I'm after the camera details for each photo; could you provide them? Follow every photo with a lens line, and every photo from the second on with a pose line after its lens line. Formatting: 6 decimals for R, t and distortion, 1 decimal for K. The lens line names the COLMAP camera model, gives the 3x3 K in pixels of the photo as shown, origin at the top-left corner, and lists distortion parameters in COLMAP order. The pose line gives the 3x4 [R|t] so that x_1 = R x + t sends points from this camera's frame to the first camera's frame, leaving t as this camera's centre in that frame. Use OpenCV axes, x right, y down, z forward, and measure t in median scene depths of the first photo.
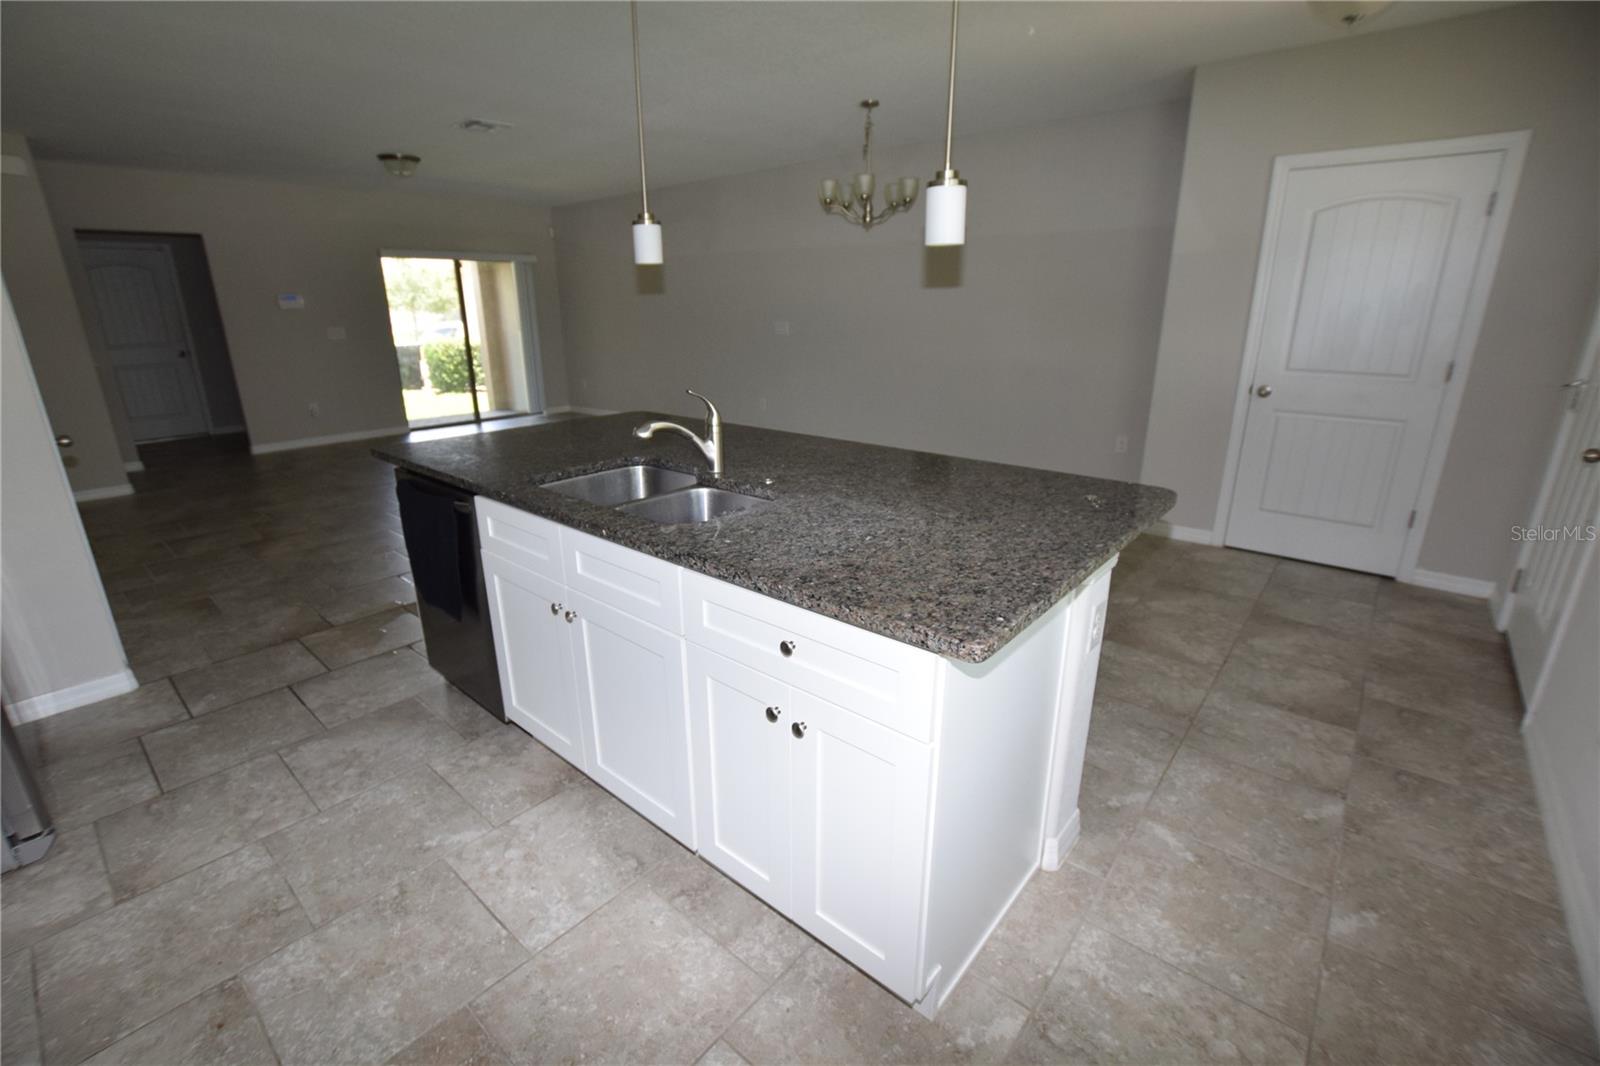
lens RADIAL K [[704.1, 0, 789.7], [0, 704.1, 523.7], [0, 0, 1]] dist [-0.033223, 0.005915]
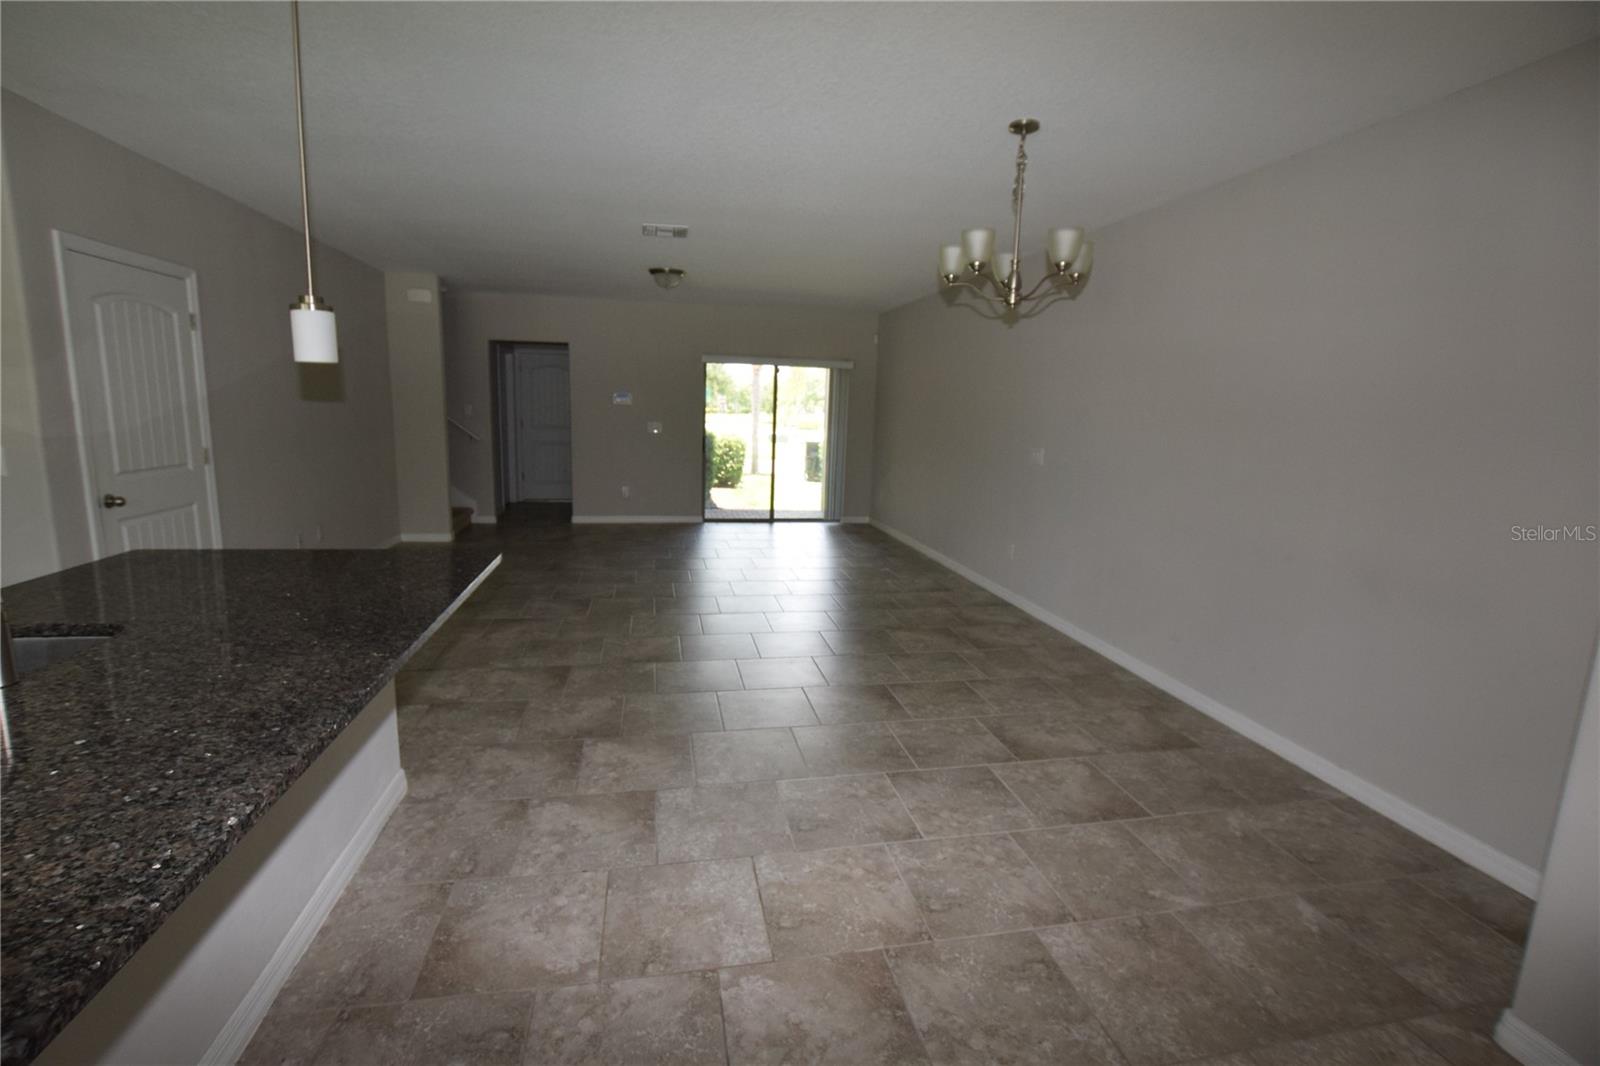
lens RADIAL K [[704.1, 0, 792.5], [0, 704.1, 520.3], [0, 0, 1]] dist [-0.033223, 0.005915]
pose [[0.785574, 0.130741, -0.604798, 0.803207], [-0.220087, 0.972544, -0.075633, -0.330750], [0.578305, 0.192523, 0.792779, 0.926877]]
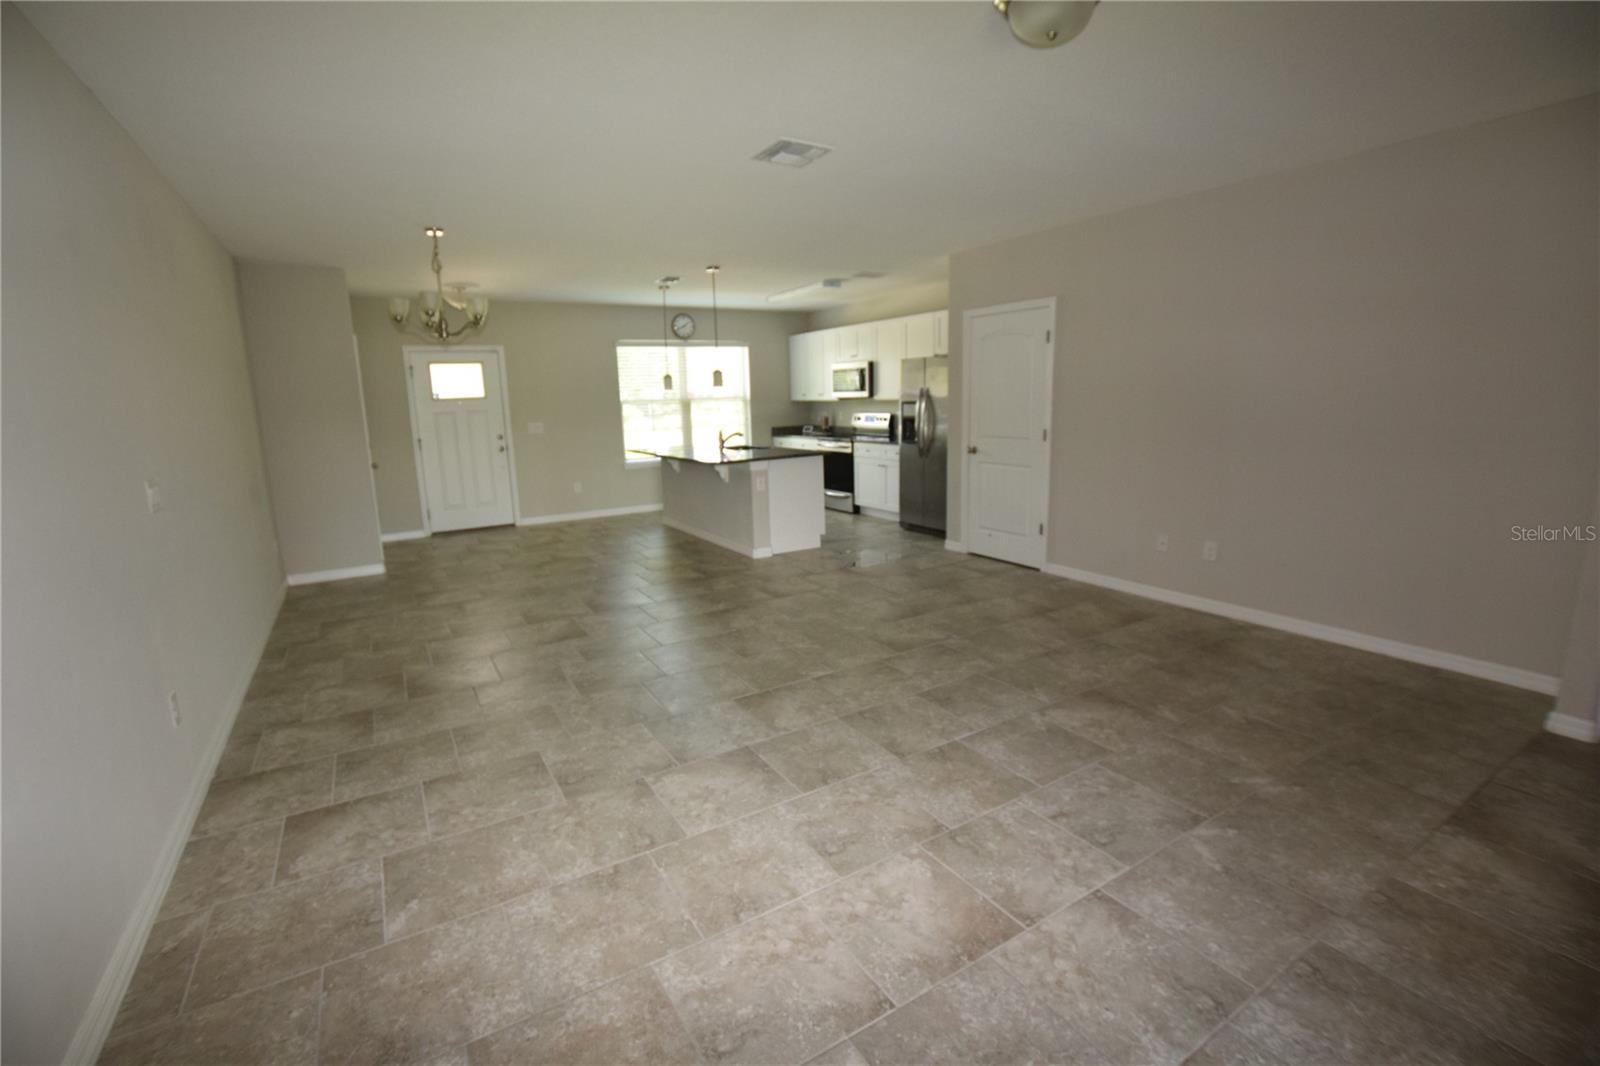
lens RADIAL K [[704.1, 0, 786.2], [0, 704.1, 530.9], [0, 0, 1]] dist [-0.033223, 0.005915]
pose [[-0.948968, -0.023520, 0.314495, -1.543320], [0.129477, 0.880241, 0.456521, -1.291648], [-0.287569, 0.473944, -0.832275, 4.077856]]
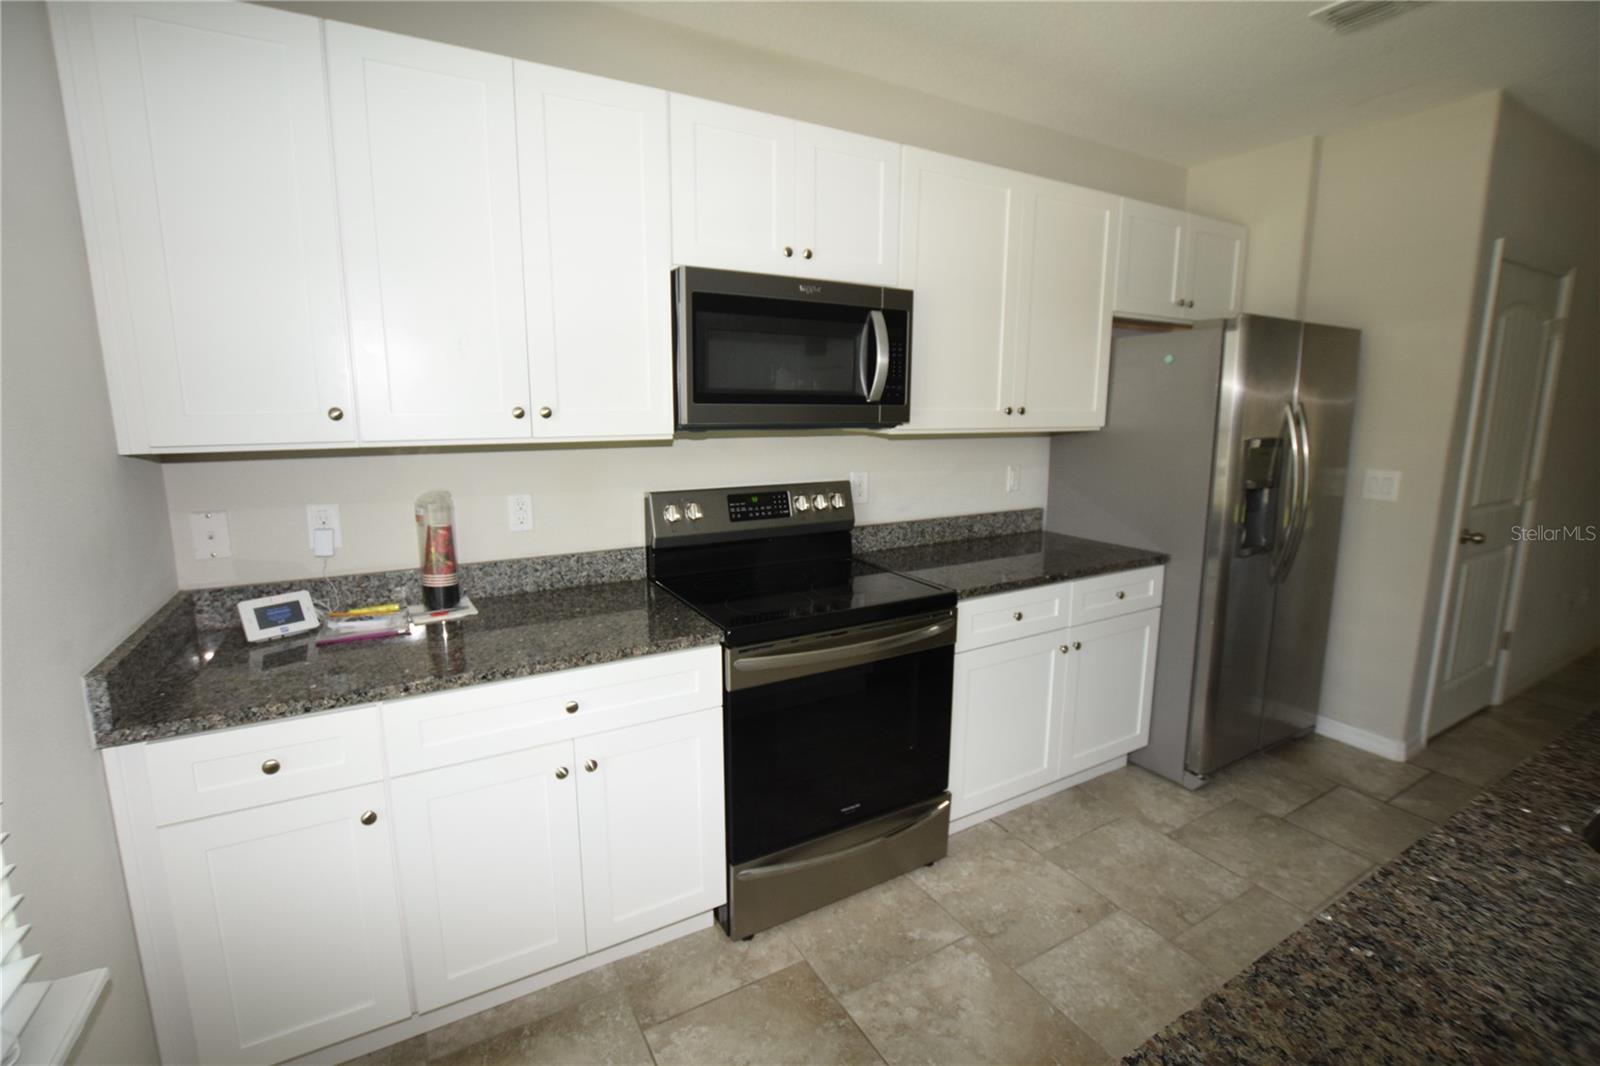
lens RADIAL K [[704.1, 0, 794.1], [0, 704.1, 519.5], [0, 0, 1]] dist [-0.033223, 0.005915]
pose [[-0.335916, 0.158776, -0.928413, 0.397107], [-0.282478, 0.923335, 0.260113, -0.156823], [0.898536, 0.349633, -0.265312, 0.379296]]
